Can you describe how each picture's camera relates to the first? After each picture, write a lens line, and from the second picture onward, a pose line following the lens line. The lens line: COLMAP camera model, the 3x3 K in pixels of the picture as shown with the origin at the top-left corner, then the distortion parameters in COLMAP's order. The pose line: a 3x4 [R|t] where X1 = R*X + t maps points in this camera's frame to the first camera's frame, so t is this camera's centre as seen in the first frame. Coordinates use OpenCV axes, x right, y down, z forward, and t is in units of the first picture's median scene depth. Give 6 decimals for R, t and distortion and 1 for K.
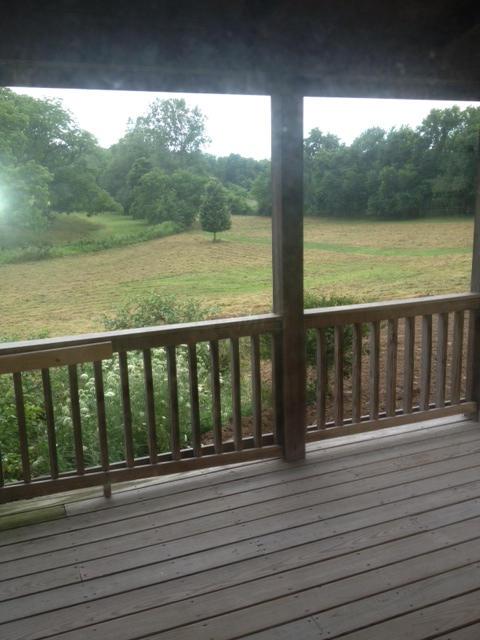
lens RADIAL K [[580.2, 0, 240.0], [0, 580.2, 320.0], [0, 0, 1]] dist [0.100380, -0.217328]
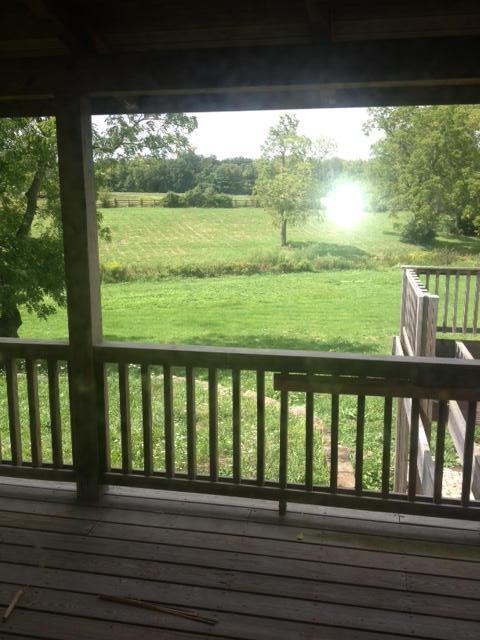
lens RADIAL K [[580.2, 0, 240.0], [0, 580.2, 320.0], [0, 0, 1]] dist [0.100380, -0.217328]
pose [[0.843856, 0.122861, -0.522314, 0.548585], [-0.142426, 0.989802, 0.002720, -0.058639], [0.517321, 0.072095, 0.852749, 0.218948]]
